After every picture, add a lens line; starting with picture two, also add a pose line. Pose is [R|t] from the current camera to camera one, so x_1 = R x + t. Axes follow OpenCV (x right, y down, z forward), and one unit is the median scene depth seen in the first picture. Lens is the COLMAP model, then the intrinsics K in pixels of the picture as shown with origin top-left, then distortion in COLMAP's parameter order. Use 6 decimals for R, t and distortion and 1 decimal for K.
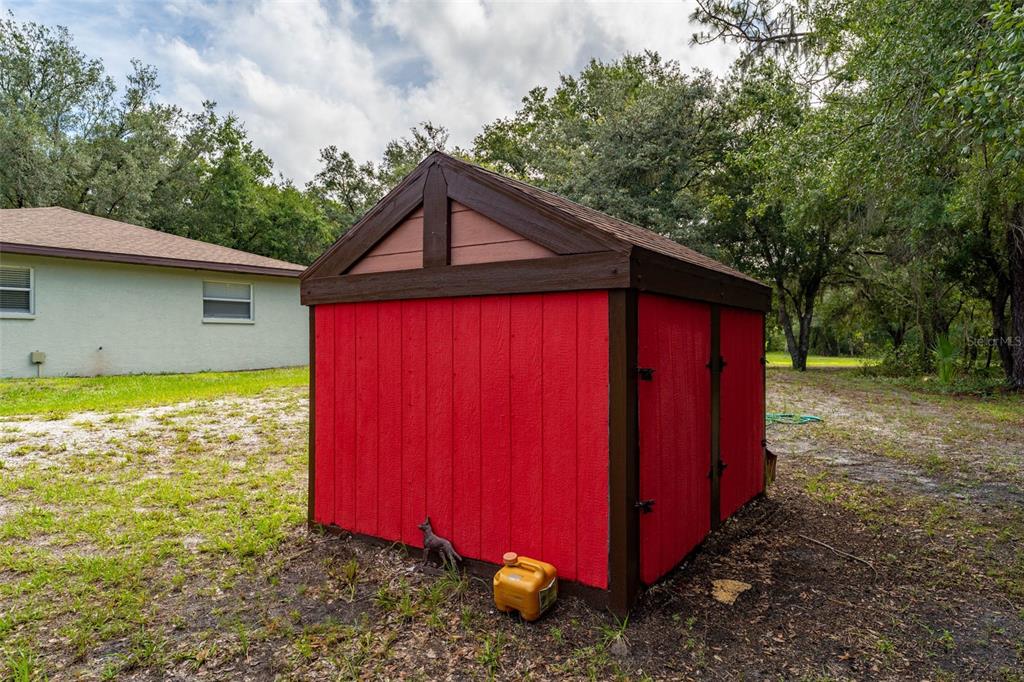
lens RADIAL K [[612.8, 0, 513.1], [0, 612.8, 339.6], [0, 0, 1]] dist [-0.000863, -0.000524]
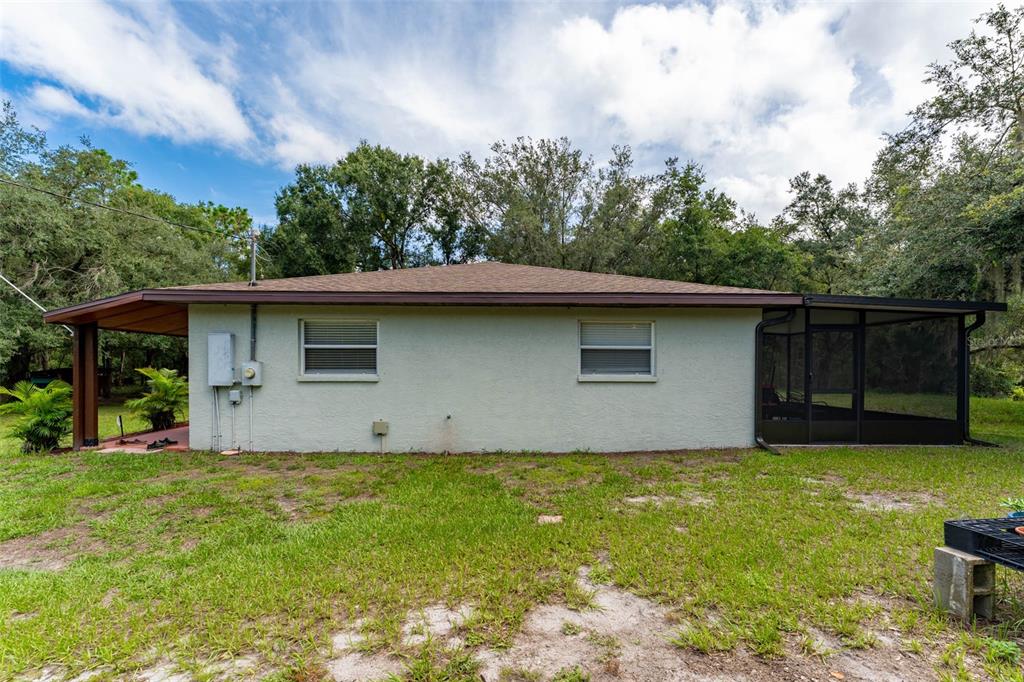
lens RADIAL K [[435.5, 0, 513.1], [0, 435.5, 367.7], [0, 0, 1]] dist [-0.001465, -0.000230]
pose [[0.635871, 0.003581, -0.771787, -0.078873], [-0.004176, 0.999991, 0.001199, -0.020415], [0.771784, 0.002461, 0.635880, 0.290112]]
